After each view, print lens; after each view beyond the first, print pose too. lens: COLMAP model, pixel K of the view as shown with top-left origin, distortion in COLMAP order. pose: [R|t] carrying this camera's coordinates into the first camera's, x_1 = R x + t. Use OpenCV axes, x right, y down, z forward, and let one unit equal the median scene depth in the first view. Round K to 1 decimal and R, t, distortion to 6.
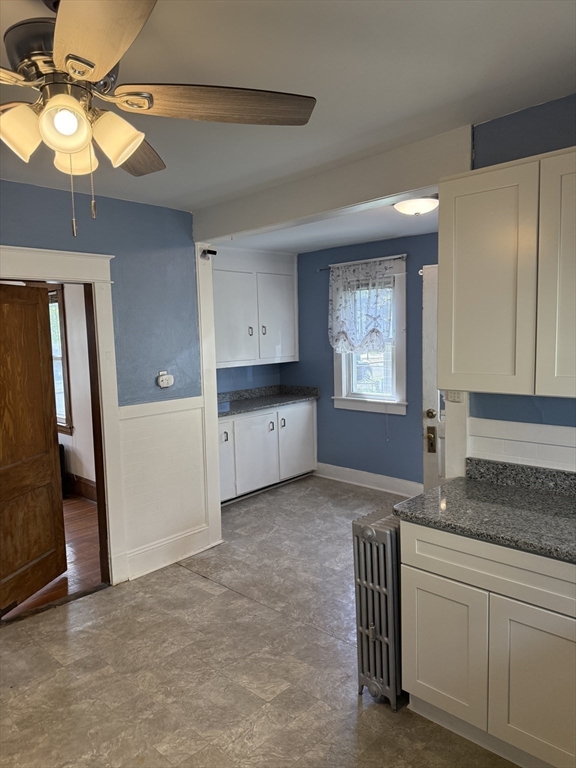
lens RADIAL K [[546.0, 0, 288.7], [0, 546.0, 384.5], [0, 0, 1]] dist [0.018566, -0.020545]
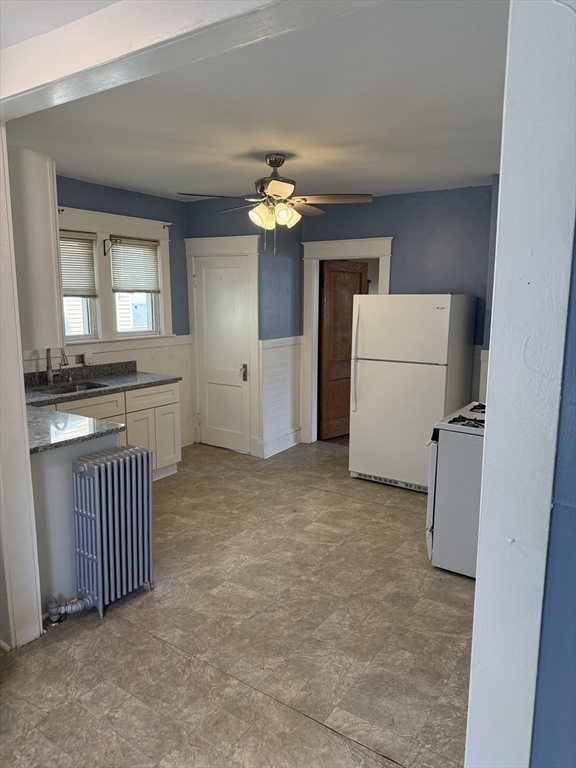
lens RADIAL K [[546.0, 0, 289.1], [0, 546.0, 382.1], [0, 0, 1]] dist [0.018566, -0.020545]
pose [[-0.983730, 0.050278, -0.172473, 0.015143], [0.005140, 0.967523, 0.252730, -0.175856], [0.179578, 0.247732, -0.952040, 1.890262]]
